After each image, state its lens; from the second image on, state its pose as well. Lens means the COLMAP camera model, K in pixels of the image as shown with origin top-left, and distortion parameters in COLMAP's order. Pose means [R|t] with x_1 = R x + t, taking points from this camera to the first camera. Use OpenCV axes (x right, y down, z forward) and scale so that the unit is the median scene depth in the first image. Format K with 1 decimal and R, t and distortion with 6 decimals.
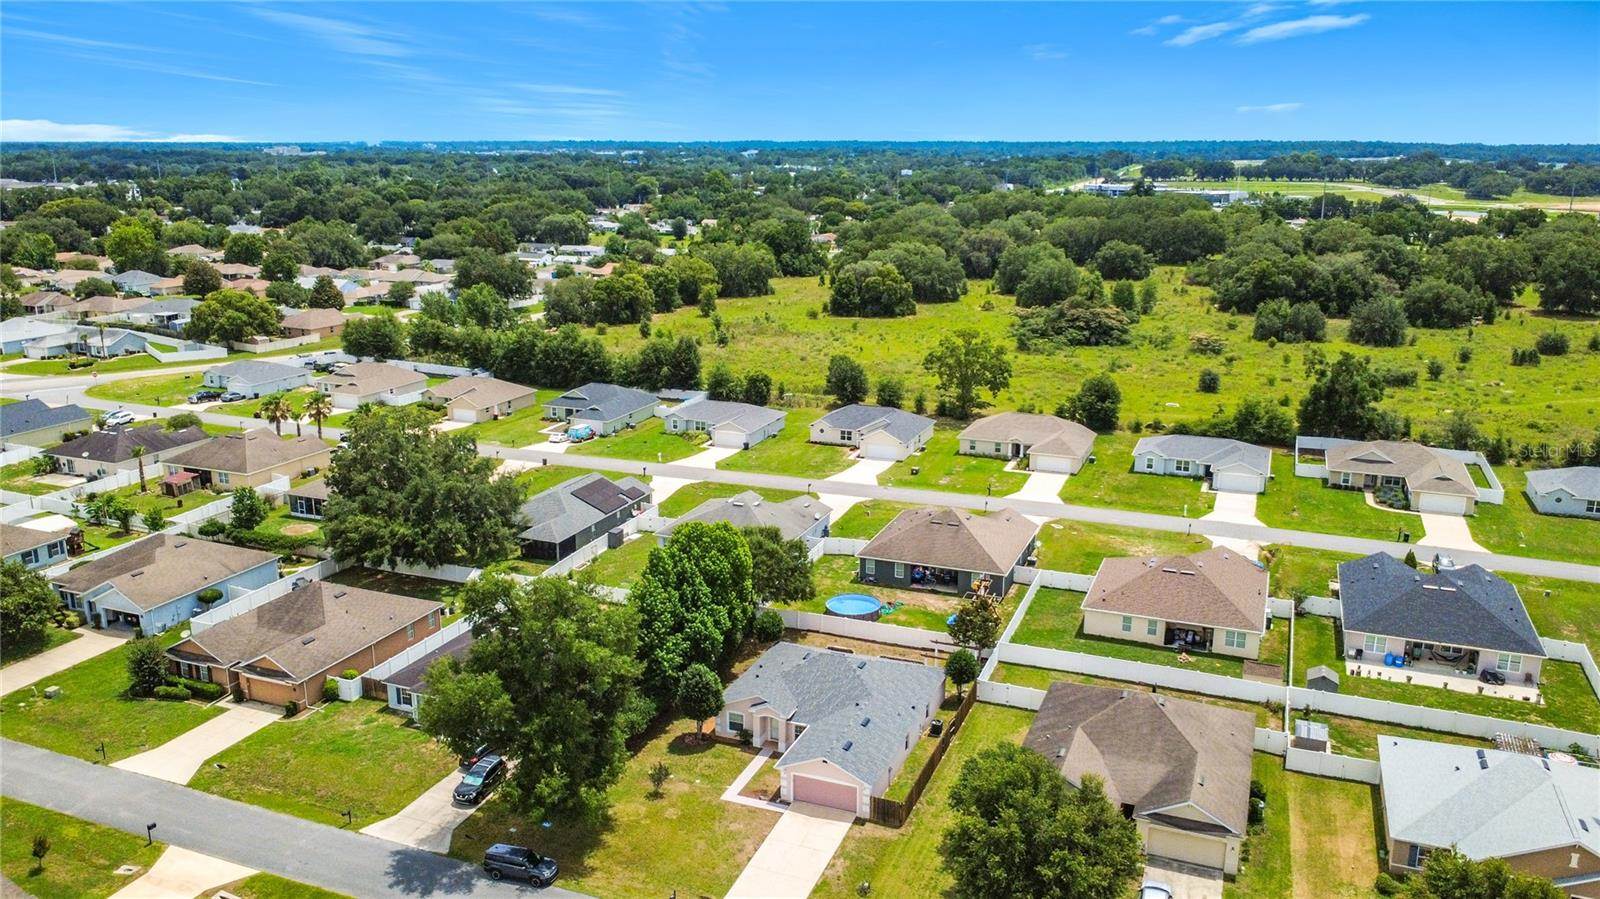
lens RADIAL K [[1222.6, 0, 800.0], [0, 1222.6, 449.5], [0, 0, 1]] dist [-0.002406, -0.001220]
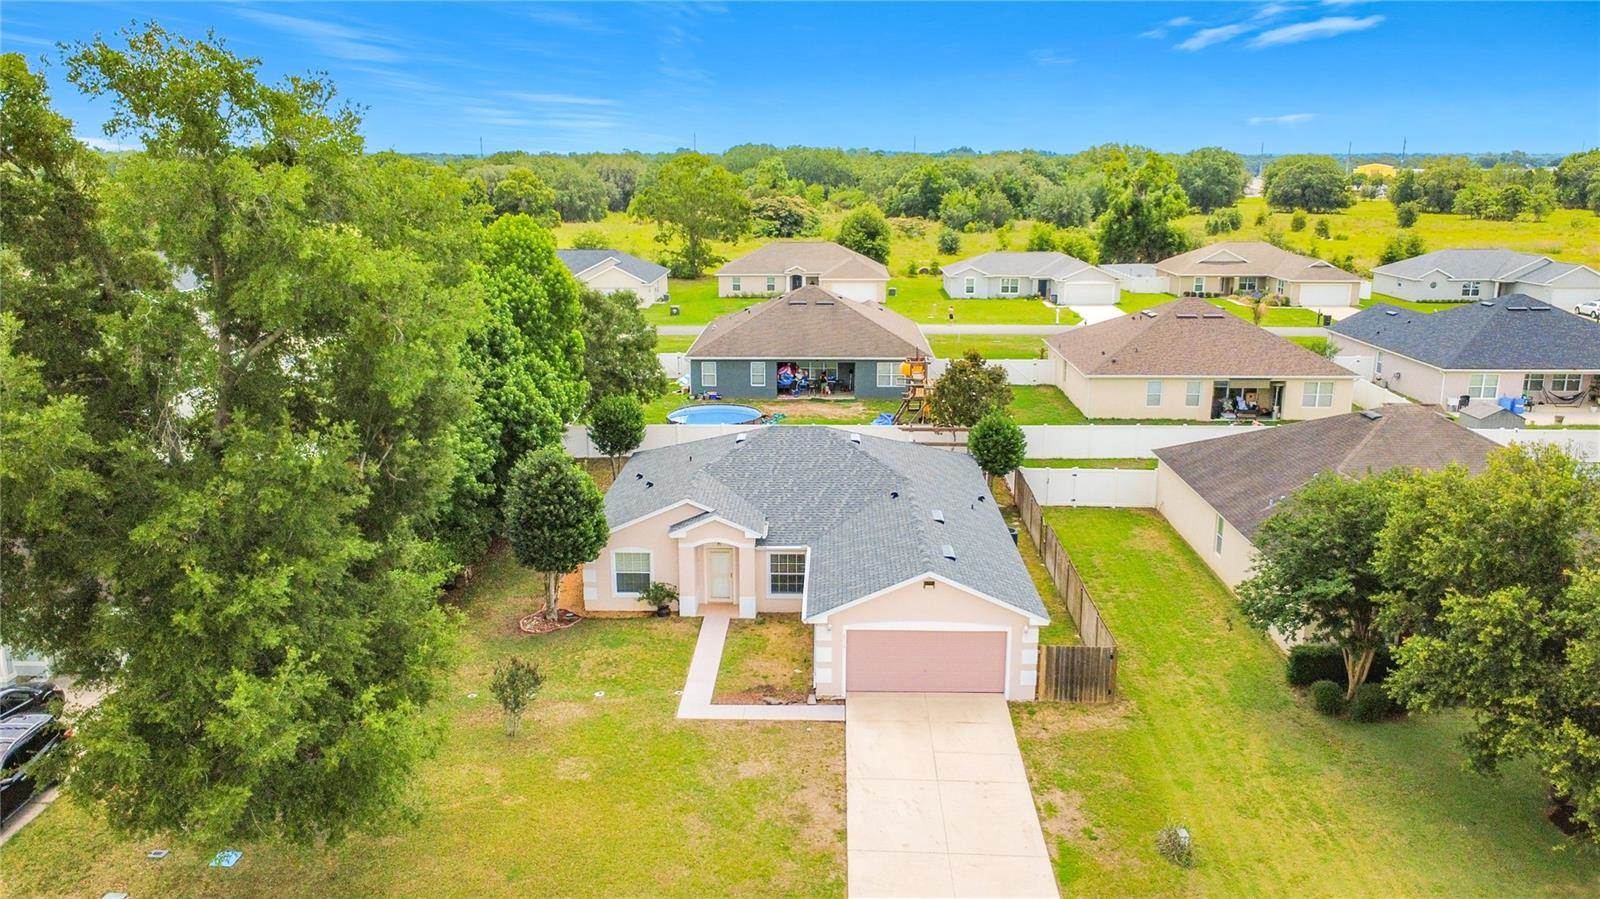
lens RADIAL K [[1200.1, 0, 800.0], [0, 1200.1, 449.5], [0, 0, 1]] dist [0.018868, 0.003383]
pose [[0.937040, -0.081940, 0.339472, -0.085145], [0.087307, 0.996181, -0.000538, 0.108636], [-0.338131, 0.030142, 0.940616, 0.328266]]
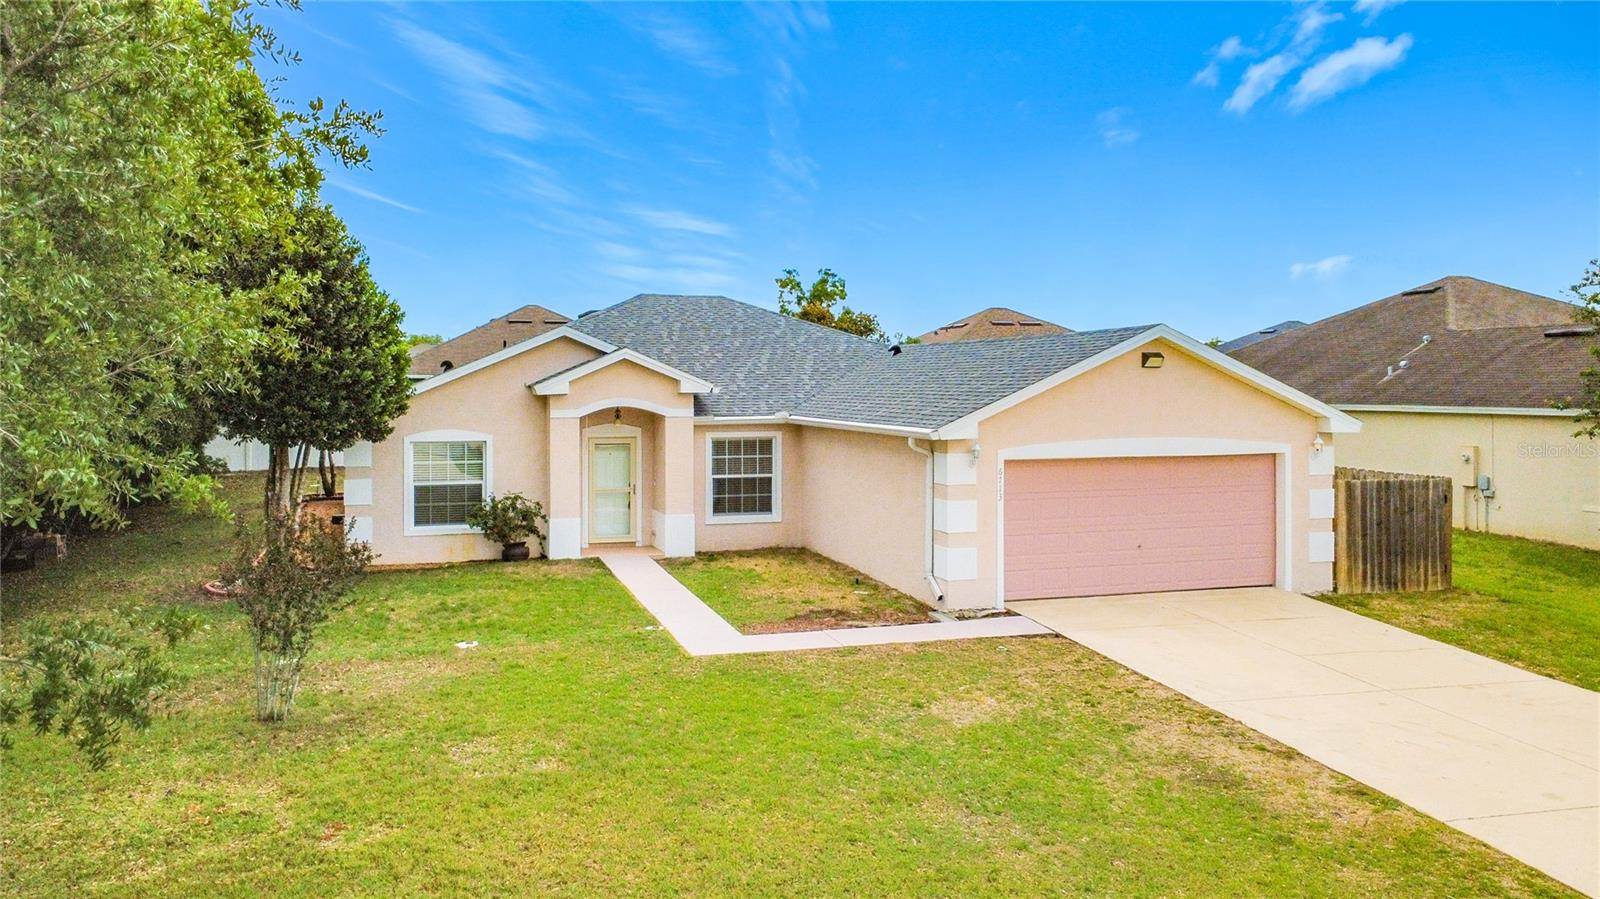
lens RADIAL K [[1204.7, 0, 755.6], [0, 1204.7, 375.8], [0, 0, 1]] dist [0.003949, 0.001404]
pose [[0.786455, 0.004972, 0.617628, -0.088423], [0.155776, 0.966045, -0.206133, 0.154649], [-0.597681, 0.258326, 0.758976, 0.466881]]
